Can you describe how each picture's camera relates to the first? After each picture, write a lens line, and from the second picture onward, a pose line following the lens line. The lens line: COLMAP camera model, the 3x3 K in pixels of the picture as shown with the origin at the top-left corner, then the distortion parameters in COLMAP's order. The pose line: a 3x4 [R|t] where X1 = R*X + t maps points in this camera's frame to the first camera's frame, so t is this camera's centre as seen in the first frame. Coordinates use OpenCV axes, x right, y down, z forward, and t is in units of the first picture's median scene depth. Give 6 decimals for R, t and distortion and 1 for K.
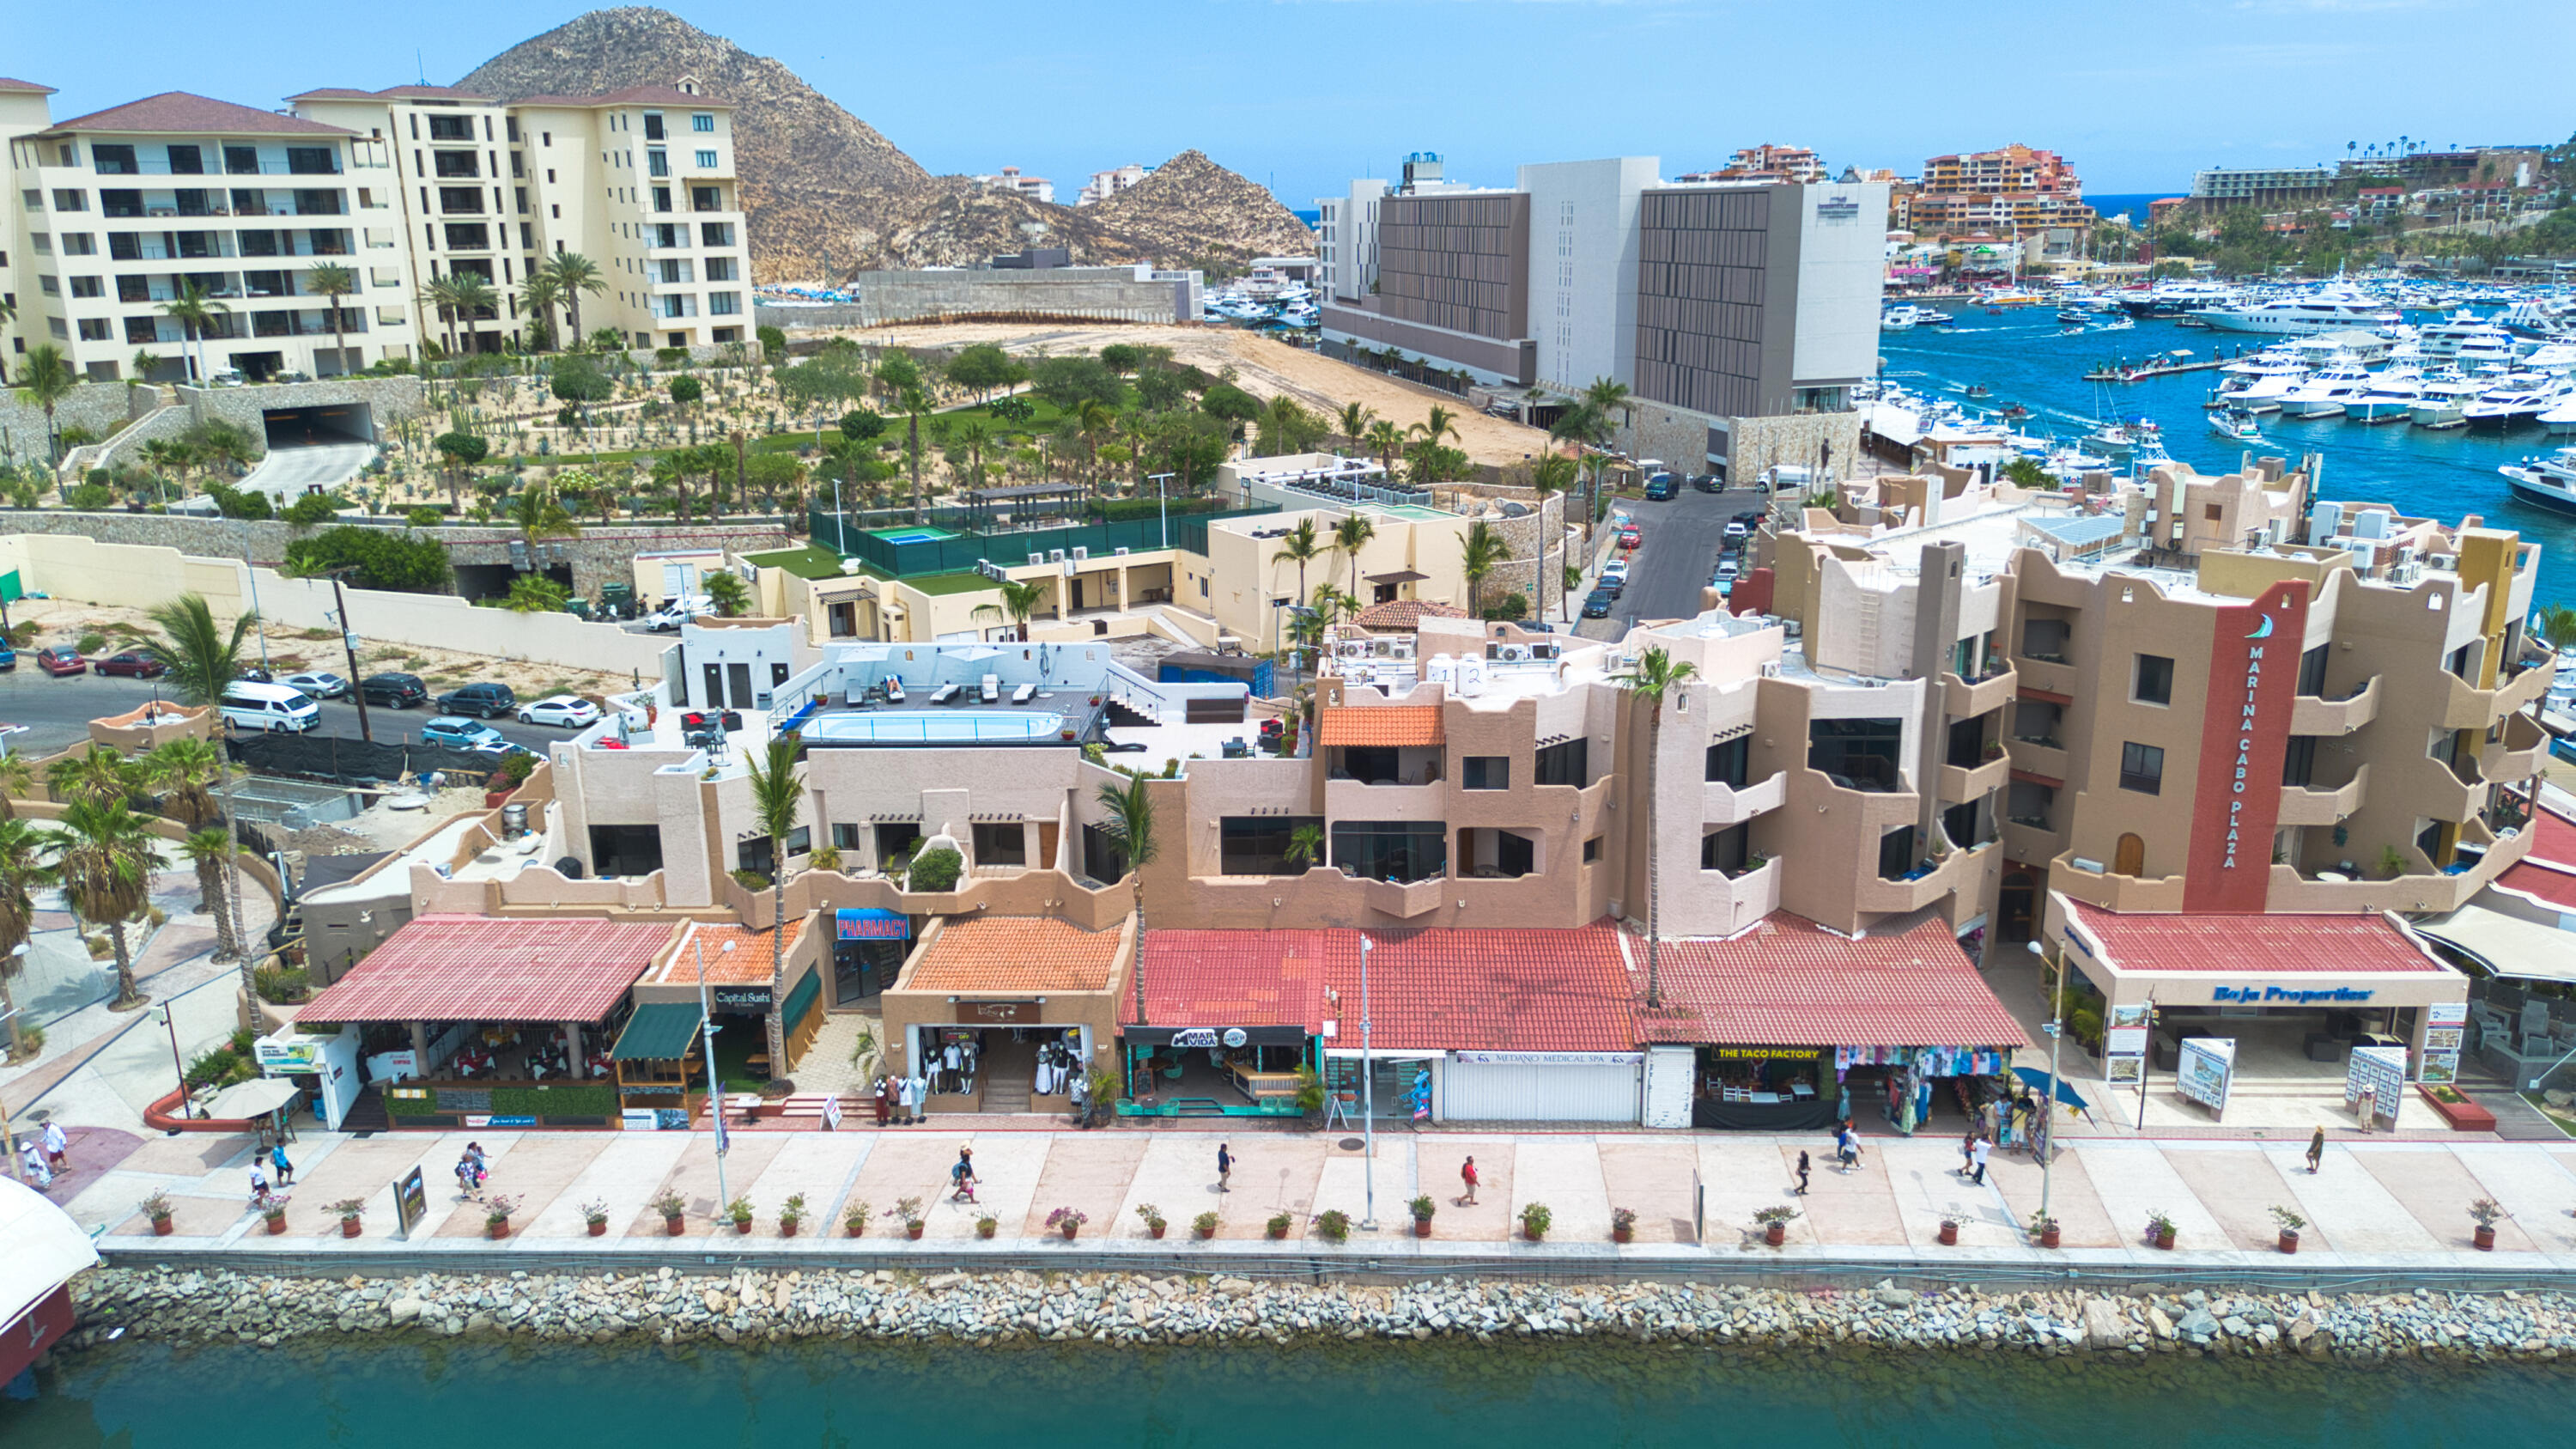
lens RADIAL K [[1831.3, 0, 1296.8], [0, 1831.3, 723.4], [0, 0, 1]] dist [0.073013, -0.079934]
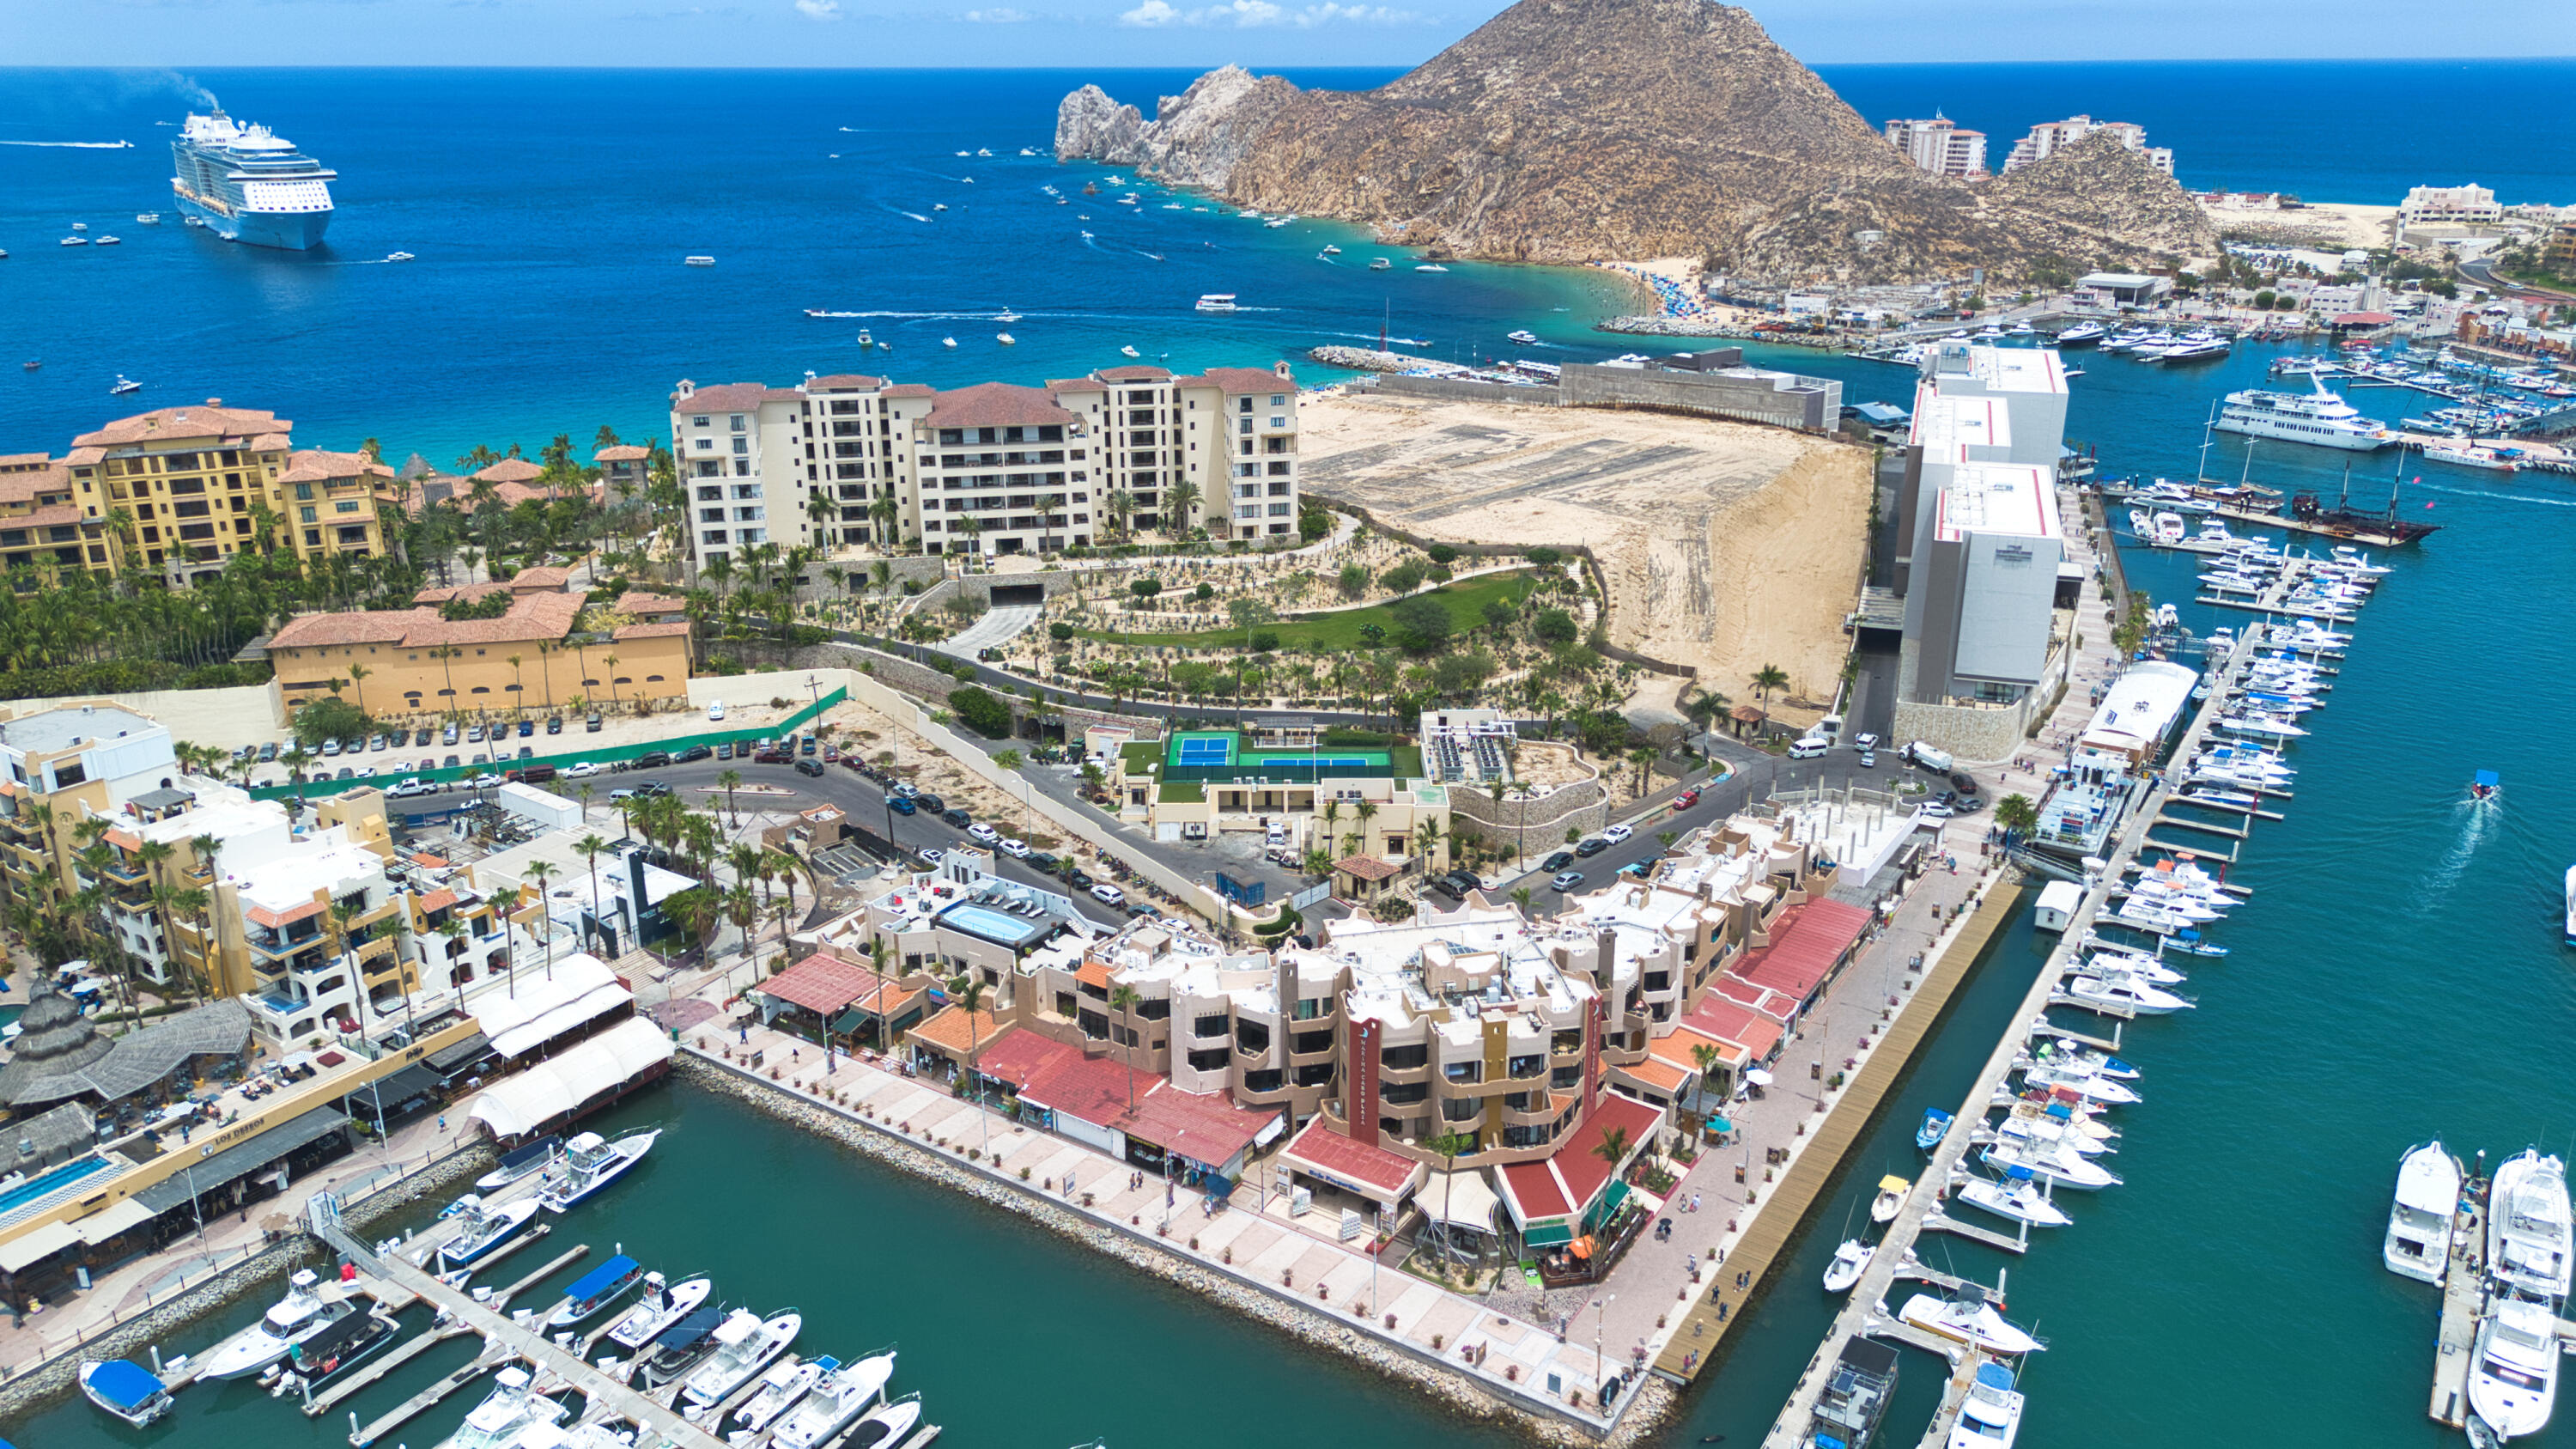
lens RADIAL K [[1823.5, 0, 1297.5], [0, 1823.5, 727.4], [0, 0, 1]] dist [0.061286, -0.055544]
pose [[0.857528, 0.187677, -0.478982, 0.604487], [-0.148739, 0.981764, 0.118391, -0.286057], [0.492466, -0.030280, 0.869805, -0.445299]]
